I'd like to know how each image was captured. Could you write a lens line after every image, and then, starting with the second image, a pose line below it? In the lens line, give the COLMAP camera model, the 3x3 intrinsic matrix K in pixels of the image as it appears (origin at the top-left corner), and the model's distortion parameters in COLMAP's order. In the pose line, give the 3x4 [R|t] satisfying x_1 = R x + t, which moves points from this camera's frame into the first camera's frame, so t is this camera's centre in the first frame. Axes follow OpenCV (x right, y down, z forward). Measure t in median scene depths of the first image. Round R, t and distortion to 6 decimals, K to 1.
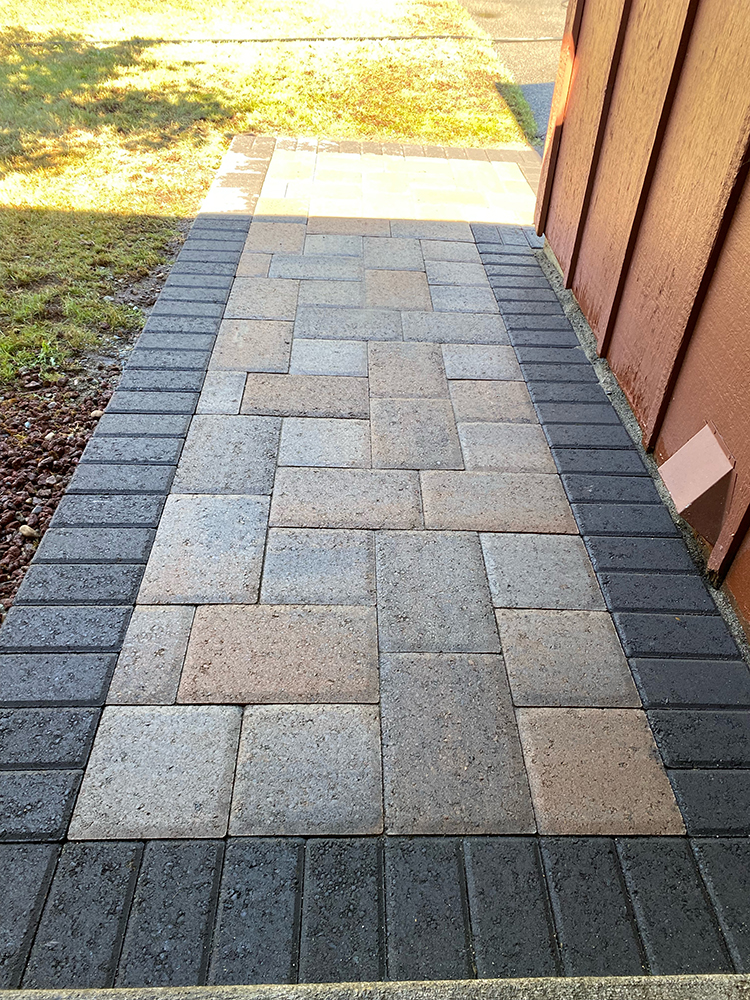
lens RADIAL K [[744.7, 0, 375.0], [0, 744.7, 500.0], [0, 0, 1]] dist [0.102892, -0.184327]
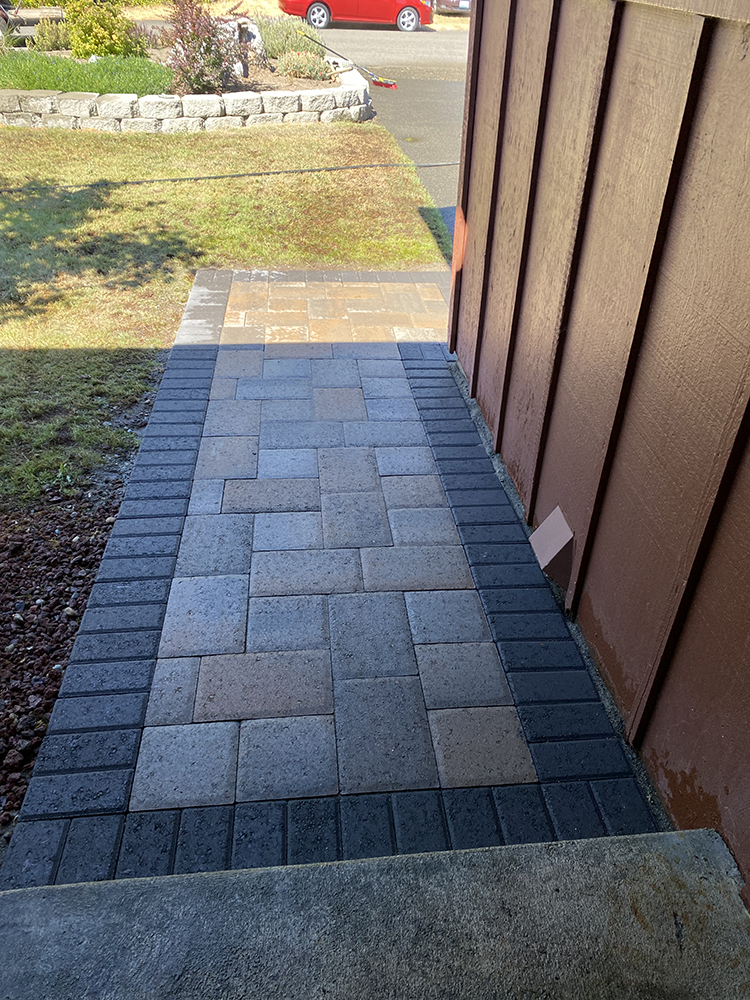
lens RADIAL K [[744.7, 0, 375.0], [0, 744.7, 500.0], [0, 0, 1]] dist [0.102892, -0.184327]
pose [[0.997161, -0.055188, 0.051235, 0.022696], [0.059800, 0.993836, -0.093347, 0.000477], [-0.045768, 0.096146, 0.994314, -0.328320]]
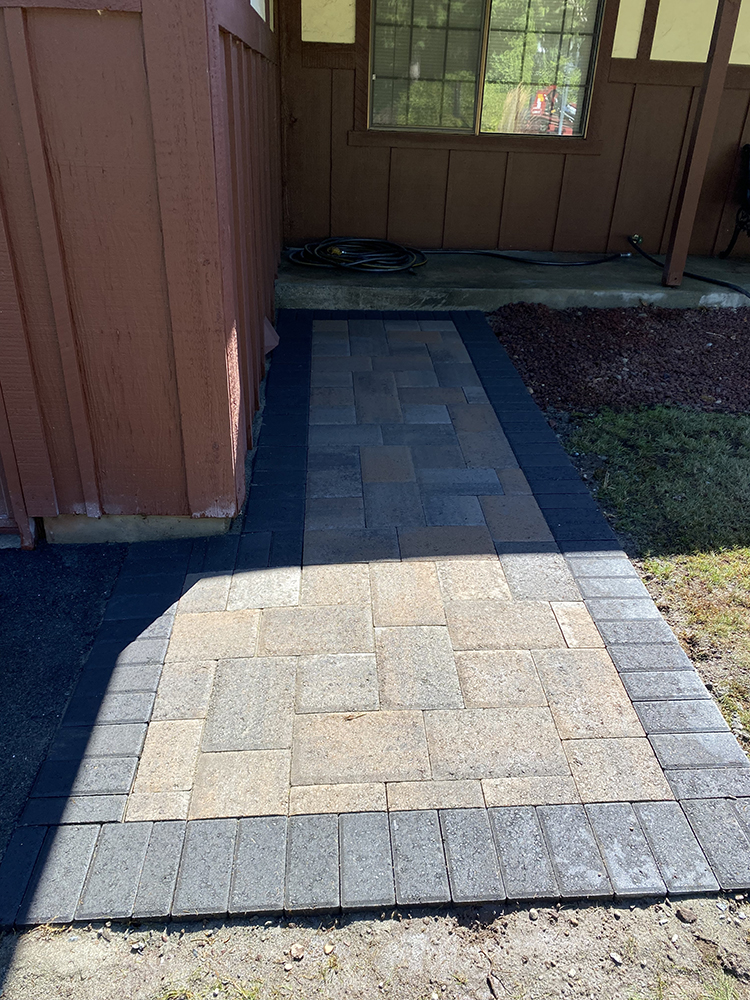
lens RADIAL K [[744.7, 0, 375.0], [0, 744.7, 500.0], [0, 0, 1]] dist [0.102892, -0.184327]
pose [[-0.996944, -0.042656, -0.065441, 0.175972], [-0.076010, 0.336533, 0.938599, -1.954430], [-0.018013, 0.940705, -0.338747, 2.049314]]
